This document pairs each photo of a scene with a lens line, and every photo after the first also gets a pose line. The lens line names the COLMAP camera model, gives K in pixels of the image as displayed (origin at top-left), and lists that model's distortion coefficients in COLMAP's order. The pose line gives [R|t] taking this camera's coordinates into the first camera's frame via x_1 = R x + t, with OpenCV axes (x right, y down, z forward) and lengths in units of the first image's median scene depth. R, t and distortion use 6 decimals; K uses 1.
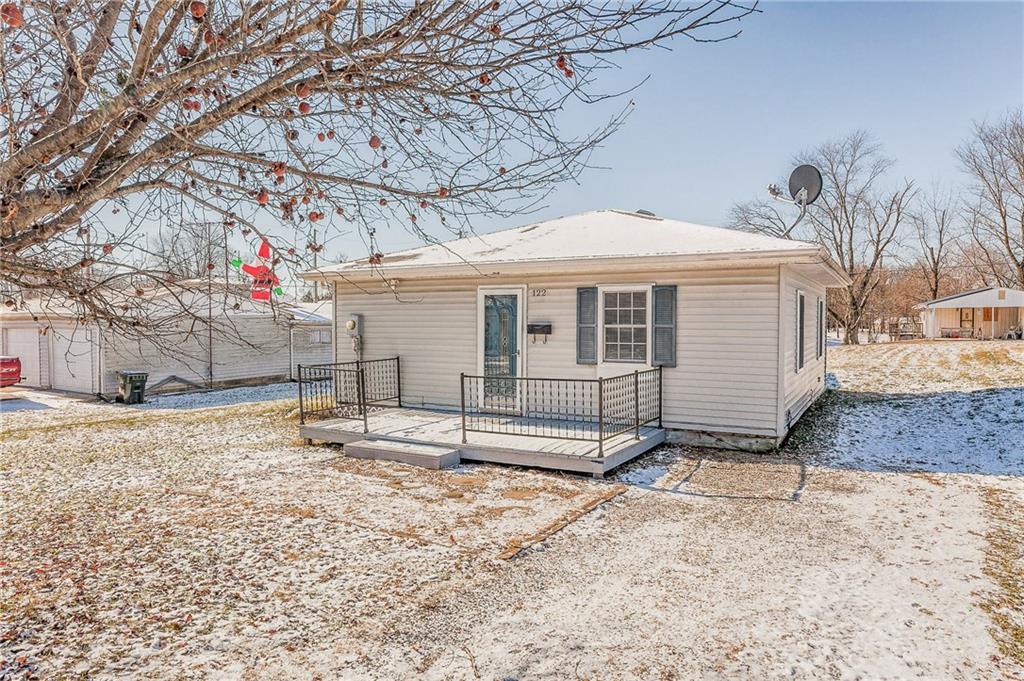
lens RADIAL K [[668.4, 0, 512.0], [0, 668.4, 340.5], [0, 0, 1]] dist [0.000601, 0.001186]
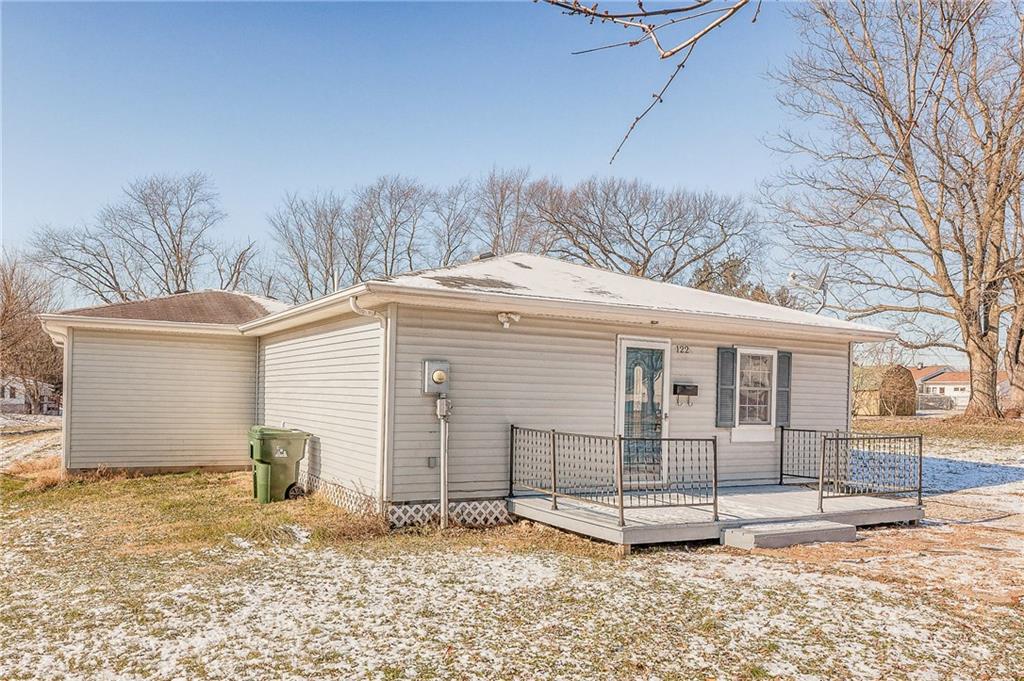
lens RADIAL K [[787.7, 0, 511.9], [0, 787.7, 398.8], [0, 0, 1]] dist [0.001191, 0.000787]
pose [[0.514918, 0.011044, 0.857168, -1.025965], [0.001946, 0.999899, -0.014052, 0.009998], [-0.857237, 0.008903, 0.514845, 0.676065]]
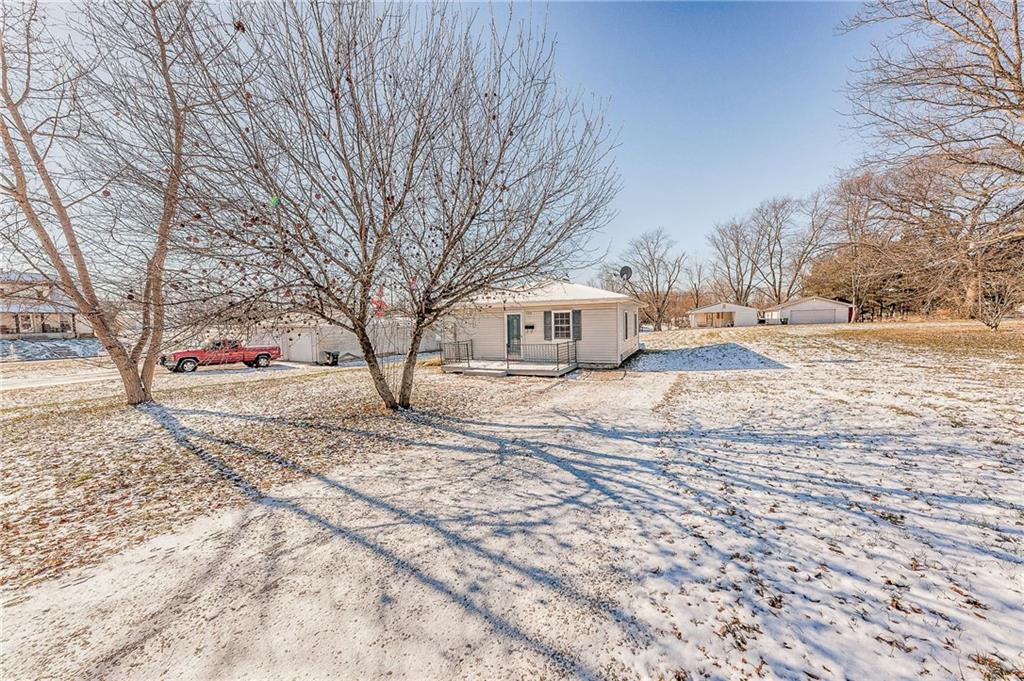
lens RADIAL K [[350.2, 0, 508.8], [0, 350.2, 342.3], [0, 0, 1]] dist [0.004830, 0.003150]
pose [[0.997835, -0.026445, 0.060212, -0.129136], [0.024923, 0.999354, 0.025884, 0.004397], [-0.060857, -0.024327, 0.997850, -0.389806]]
